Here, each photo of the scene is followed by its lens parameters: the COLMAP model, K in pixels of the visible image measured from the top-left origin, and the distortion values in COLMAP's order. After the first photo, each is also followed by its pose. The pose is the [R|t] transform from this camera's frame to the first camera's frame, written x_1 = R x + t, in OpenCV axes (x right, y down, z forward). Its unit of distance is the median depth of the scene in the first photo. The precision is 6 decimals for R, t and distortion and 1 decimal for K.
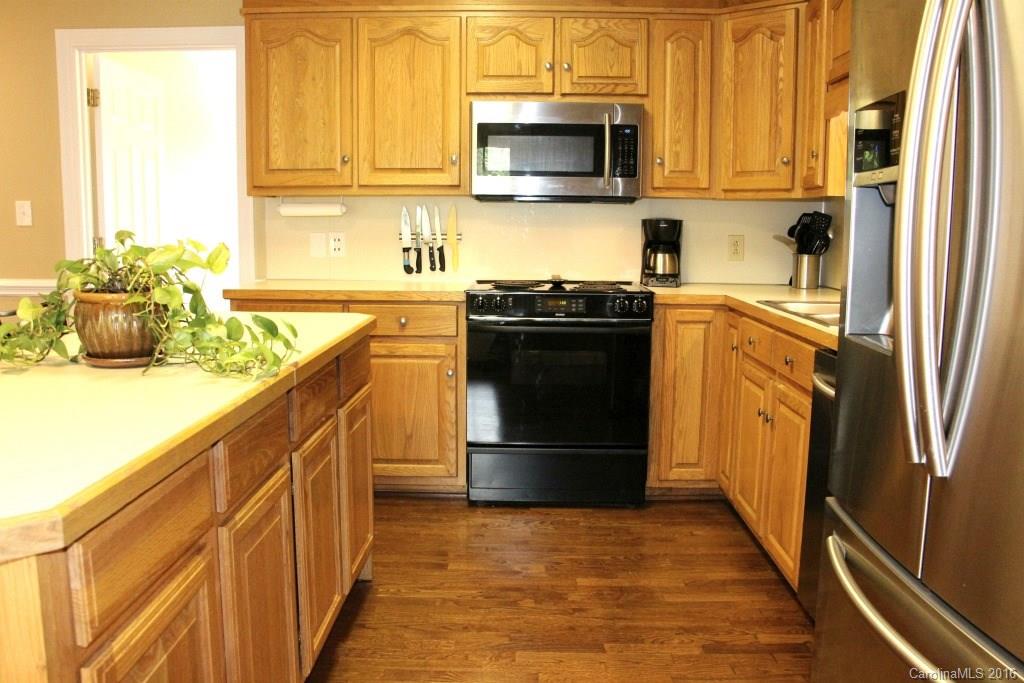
lens RADIAL K [[840.4, 0, 513.4], [0, 840.4, 338.8], [0, 0, 1]] dist [-0.143013, 0.061491]
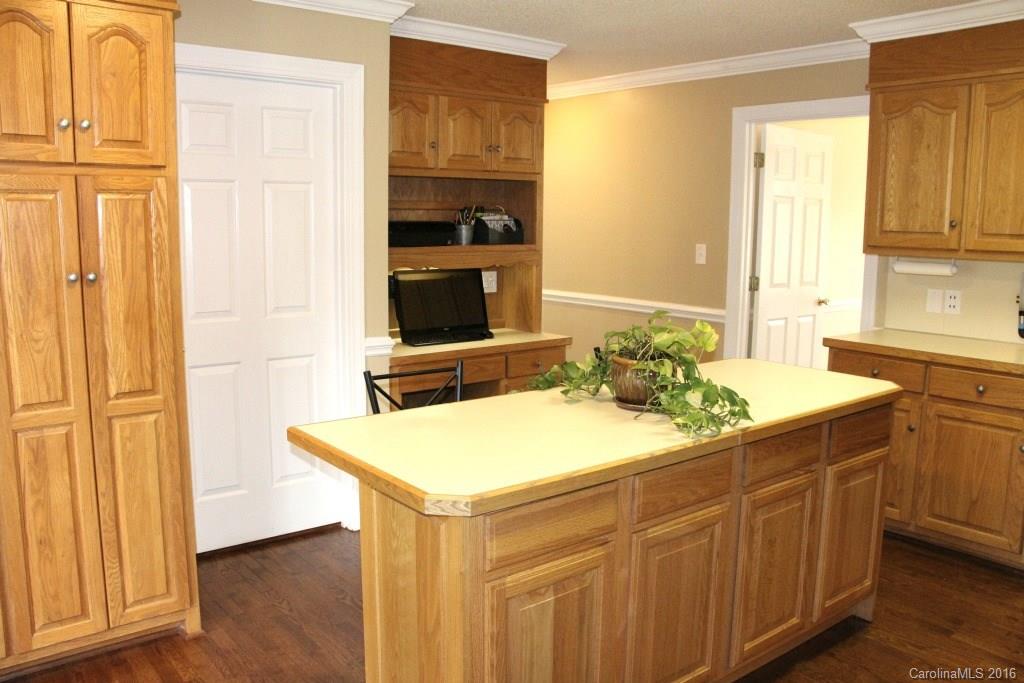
lens RADIAL K [[840.4, 0, 511.6], [0, 840.4, 346.6], [0, 0, 1]] dist [-0.143013, 0.061491]
pose [[0.622160, 0.117299, -0.774053, 0.255184], [-0.106239, 0.992216, 0.064969, -0.072680], [0.775648, 0.041813, 0.629779, -0.053089]]
